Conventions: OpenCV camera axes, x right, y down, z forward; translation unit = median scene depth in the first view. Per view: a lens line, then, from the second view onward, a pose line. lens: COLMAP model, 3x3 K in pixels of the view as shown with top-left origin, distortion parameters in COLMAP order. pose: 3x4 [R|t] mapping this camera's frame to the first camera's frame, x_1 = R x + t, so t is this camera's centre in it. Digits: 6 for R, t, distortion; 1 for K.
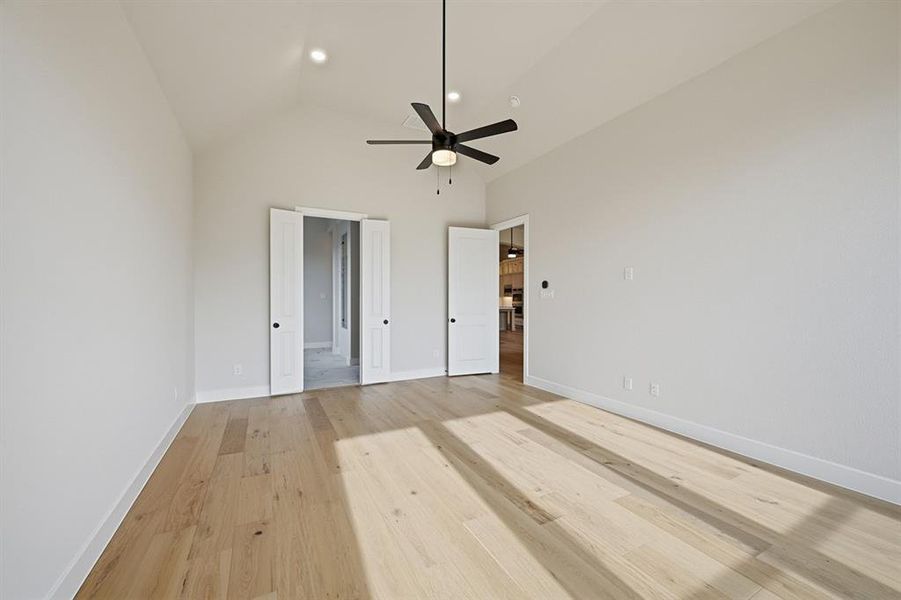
lens RADIAL K [[353.5, 0, 451.8], [0, 353.5, 296.8], [0, 0, 1]] dist [0.001785, -0.000906]
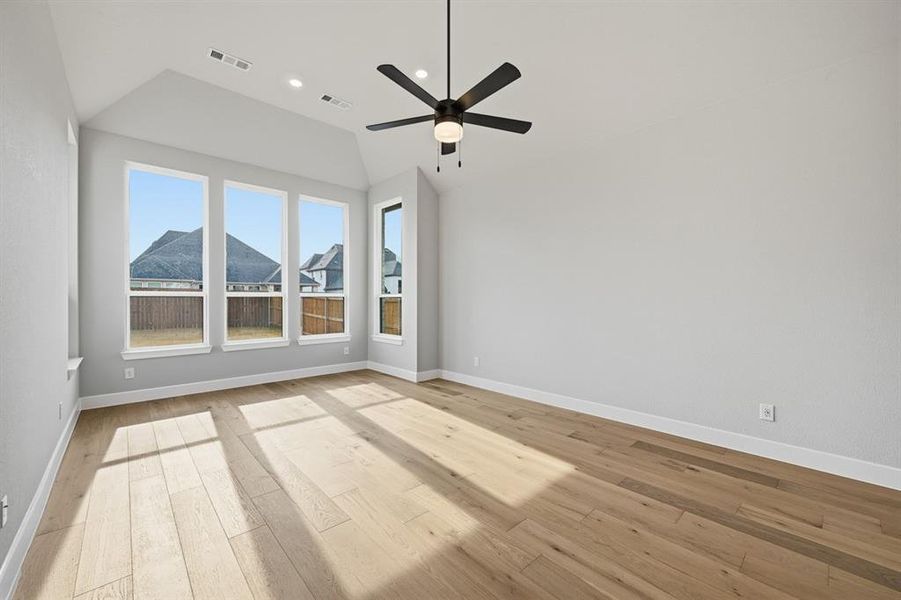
lens RADIAL K [[353.5, 0, 453.3], [0, 353.5, 300.0], [0, 0, 1]] dist [0.001785, -0.000906]
pose [[-0.964755, -0.000015, -0.263150, 0.179768], [-0.000583, 0.999998, 0.002081, 0.002951], [0.263150, 0.002161, -0.964753, 1.733659]]
